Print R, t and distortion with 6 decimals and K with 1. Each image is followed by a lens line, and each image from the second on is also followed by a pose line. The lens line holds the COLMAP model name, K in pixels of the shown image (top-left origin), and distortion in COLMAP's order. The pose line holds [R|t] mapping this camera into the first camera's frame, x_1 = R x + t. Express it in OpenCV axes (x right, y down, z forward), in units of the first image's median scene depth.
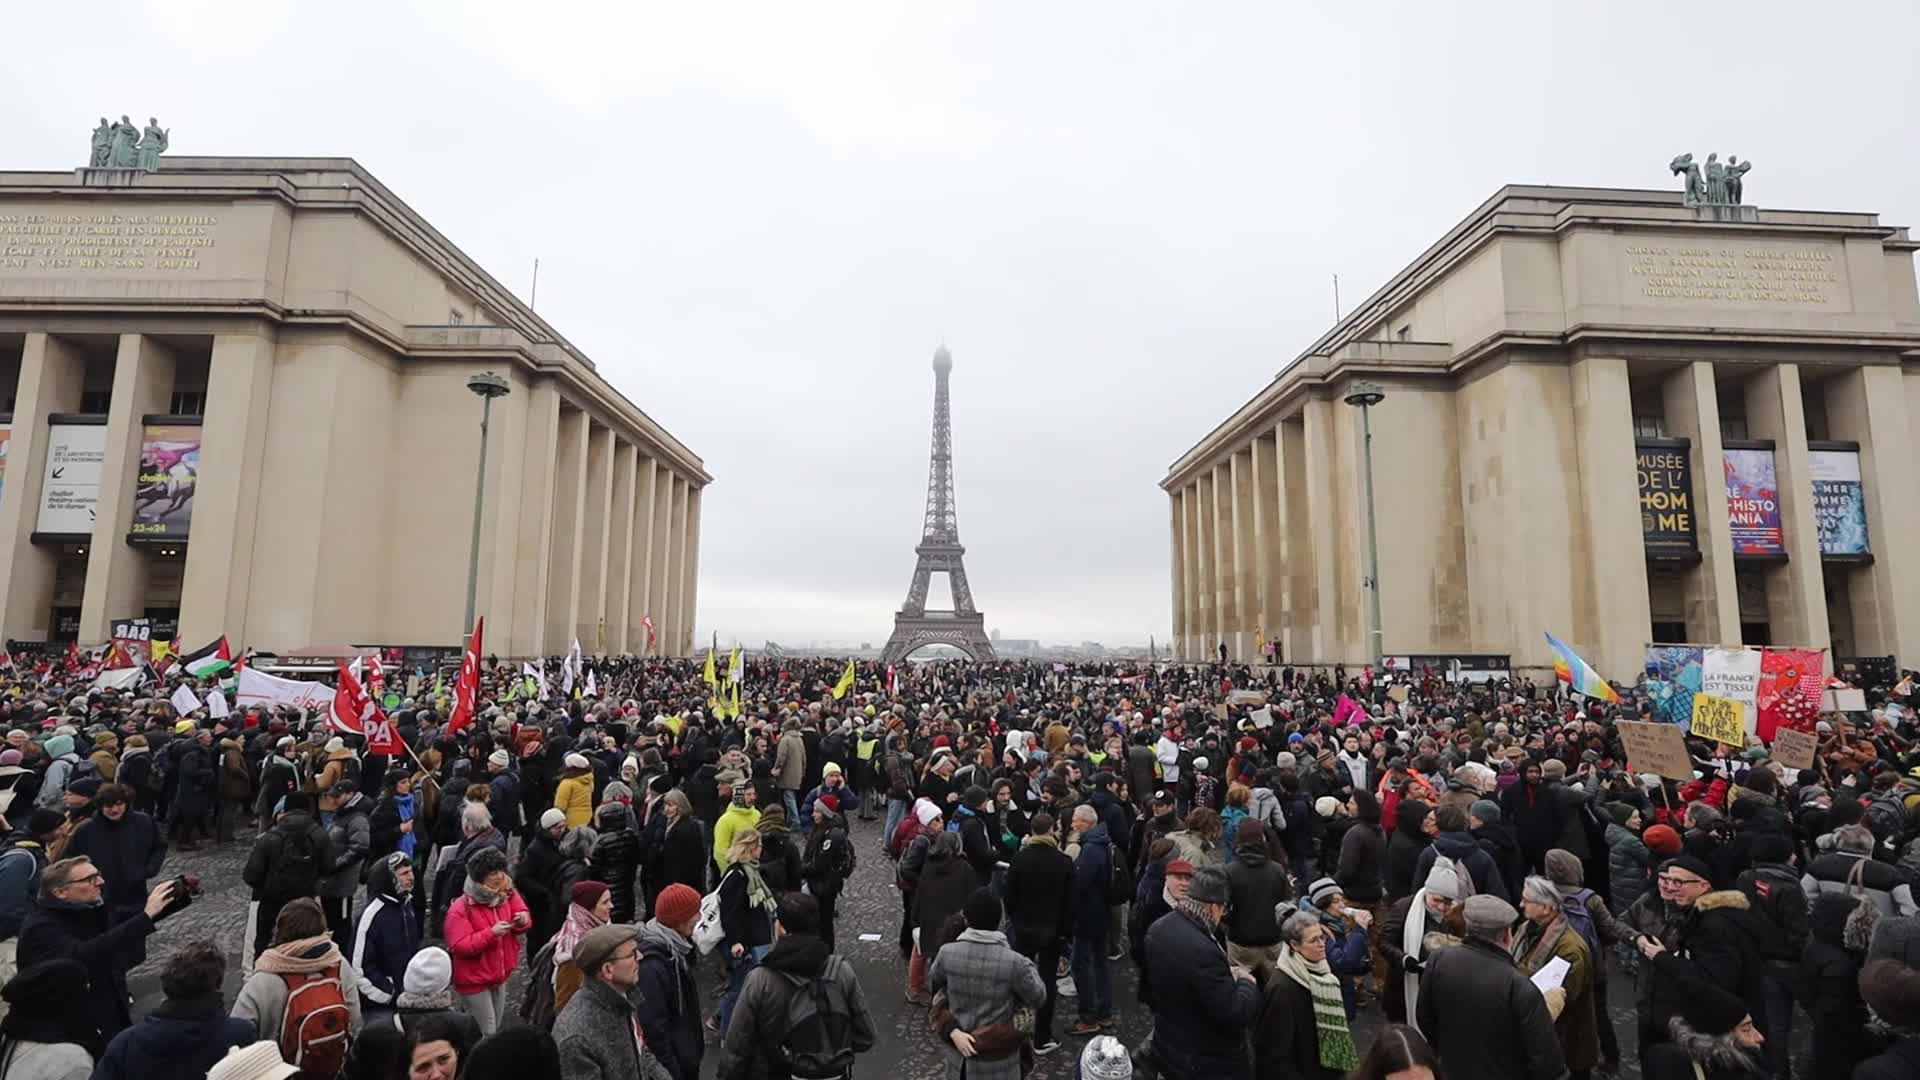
lens RADIAL K [[887.4, 0, 959.3], [0, 887.4, 539.7], [0, 0, 1]] dist [0.003454, 0.000989]
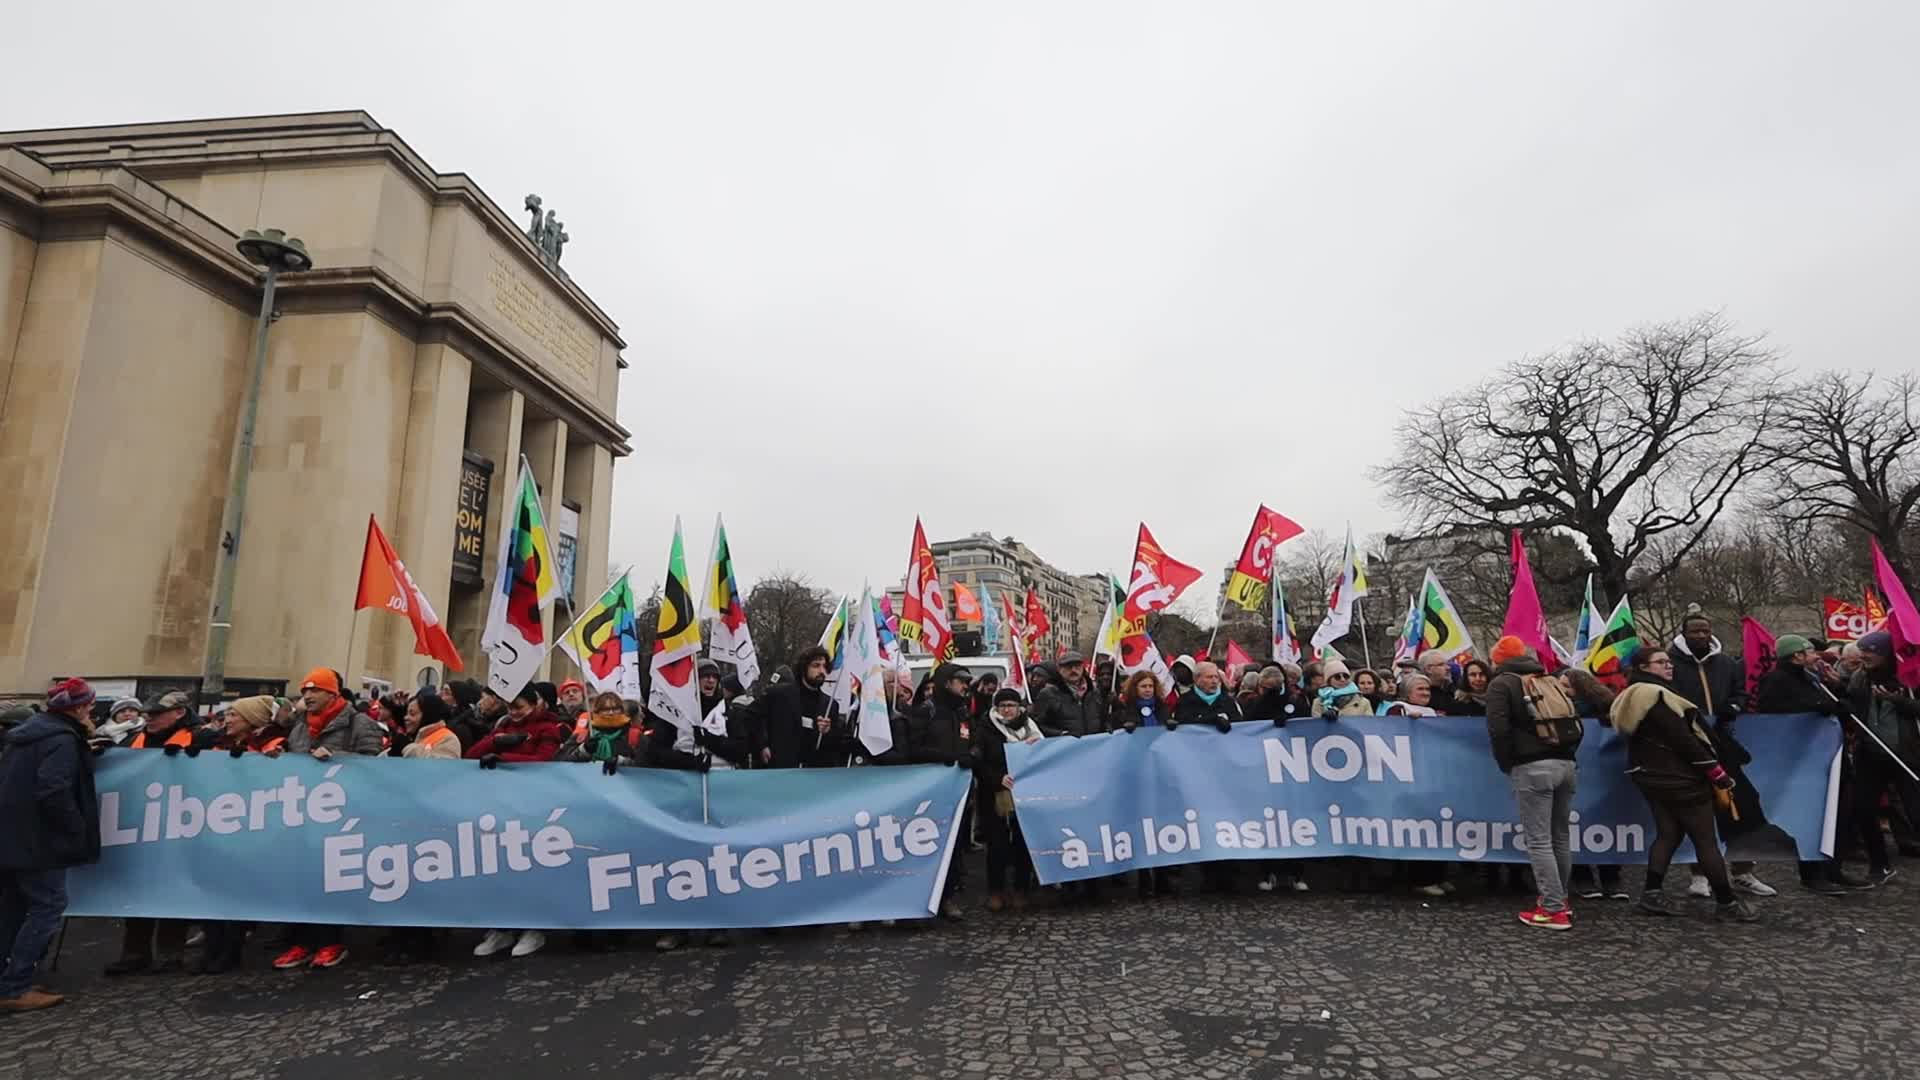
lens RADIAL K [[887.4, 0, 959.2], [0, 887.4, 538.6], [0, 0, 1]] dist [0.003454, 0.000989]
pose [[0.106110, 0.188624, 0.976300, -0.059768], [-0.116010, 0.977486, -0.176244, 0.079028], [-0.987564, -0.094560, 0.125603, 0.364031]]
